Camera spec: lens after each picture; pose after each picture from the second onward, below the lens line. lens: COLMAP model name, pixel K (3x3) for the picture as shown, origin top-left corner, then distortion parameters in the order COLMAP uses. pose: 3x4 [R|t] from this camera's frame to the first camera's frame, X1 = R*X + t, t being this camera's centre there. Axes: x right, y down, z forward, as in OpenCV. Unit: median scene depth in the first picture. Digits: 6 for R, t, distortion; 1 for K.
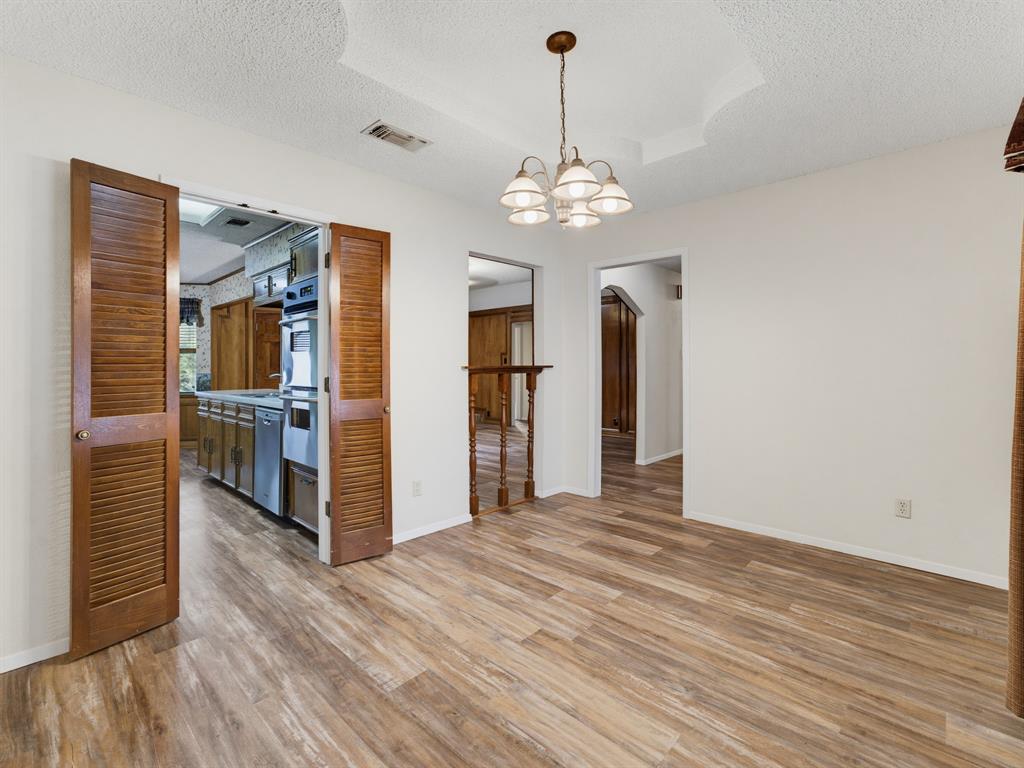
lens RADIAL K [[485.4, 0, 508.9], [0, 485.4, 371.6], [0, 0, 1]] dist [-0.004255, -0.000212]
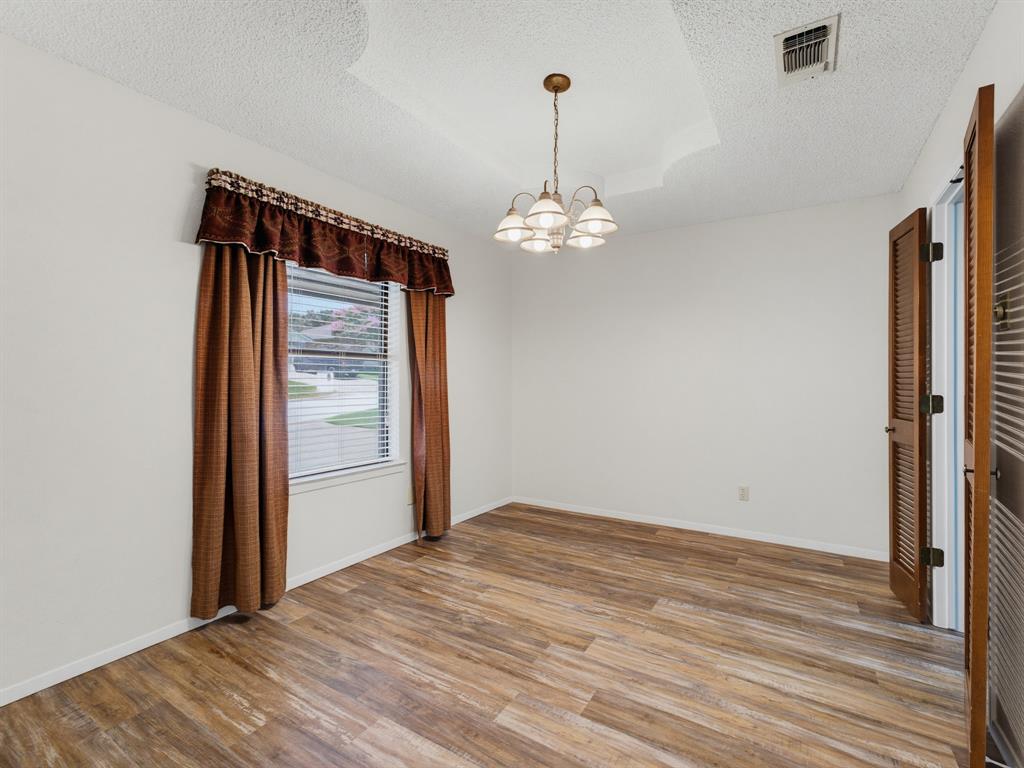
lens RADIAL K [[485.4, 0, 508.9], [0, 485.4, 371.6], [0, 0, 1]] dist [-0.004255, -0.000212]
pose [[-0.984084, 0.000883, -0.177704, 0.401435], [0.002813, 0.999940, -0.010607, -0.022279], [0.177684, -0.010938, -0.984027, 2.006641]]
